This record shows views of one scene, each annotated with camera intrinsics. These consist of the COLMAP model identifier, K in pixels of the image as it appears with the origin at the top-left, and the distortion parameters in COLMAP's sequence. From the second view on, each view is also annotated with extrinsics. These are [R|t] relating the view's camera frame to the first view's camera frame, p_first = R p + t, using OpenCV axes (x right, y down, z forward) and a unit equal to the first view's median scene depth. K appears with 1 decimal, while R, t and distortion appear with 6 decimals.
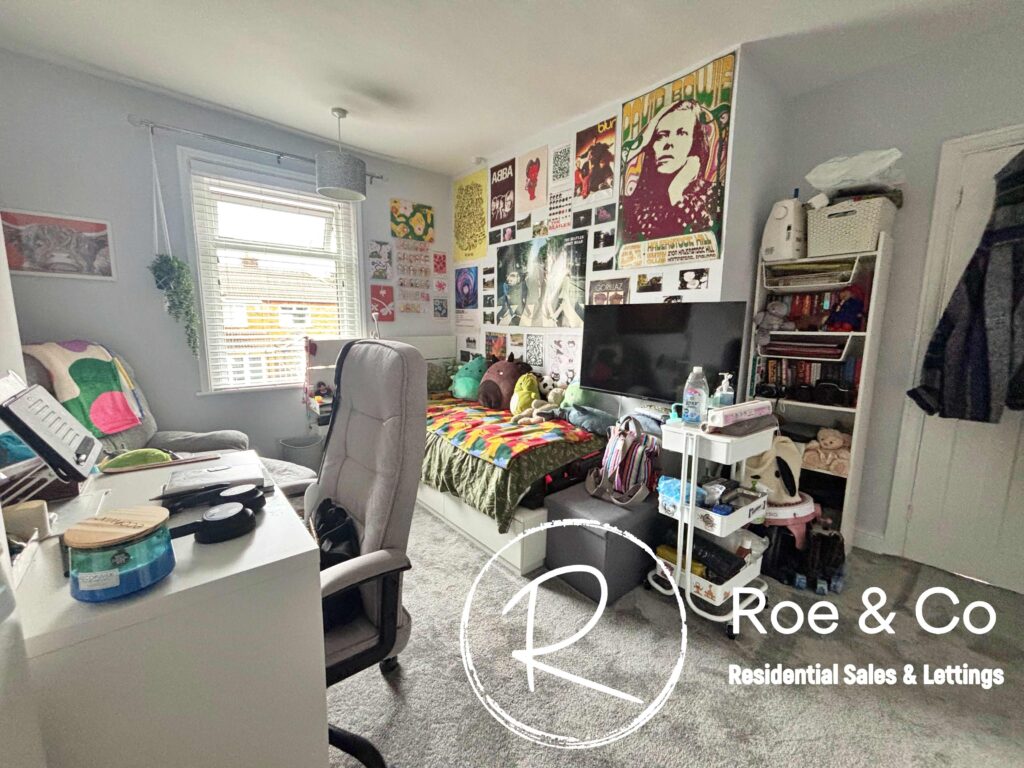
lens RADIAL K [[411.5, 0, 519.5], [0, 411.5, 384.2], [0, 0, 1]] dist [-0.002999, 0.000619]
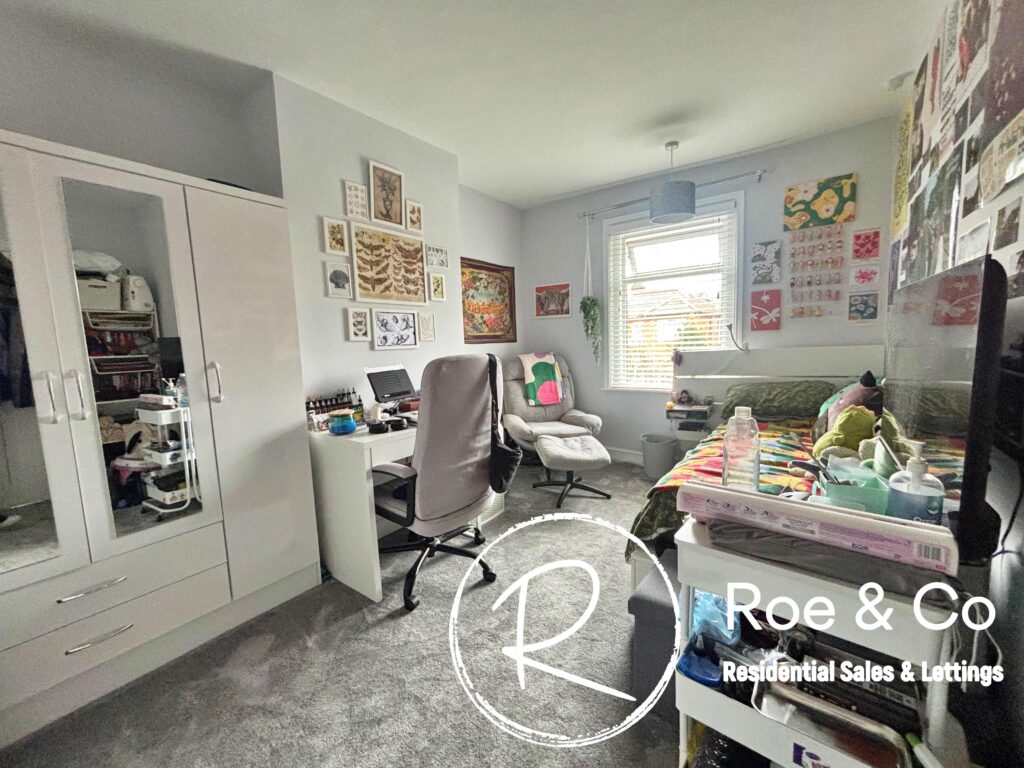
lens RADIAL K [[411.5, 0, 520.9], [0, 411.5, 386.6], [0, 0, 1]] dist [-0.002999, 0.000619]
pose [[0.243928, 0.086216, -0.965953, 0.555131], [-0.097550, 0.993170, 0.064012, -0.049567], [0.964875, 0.078614, 0.250672, 0.367642]]
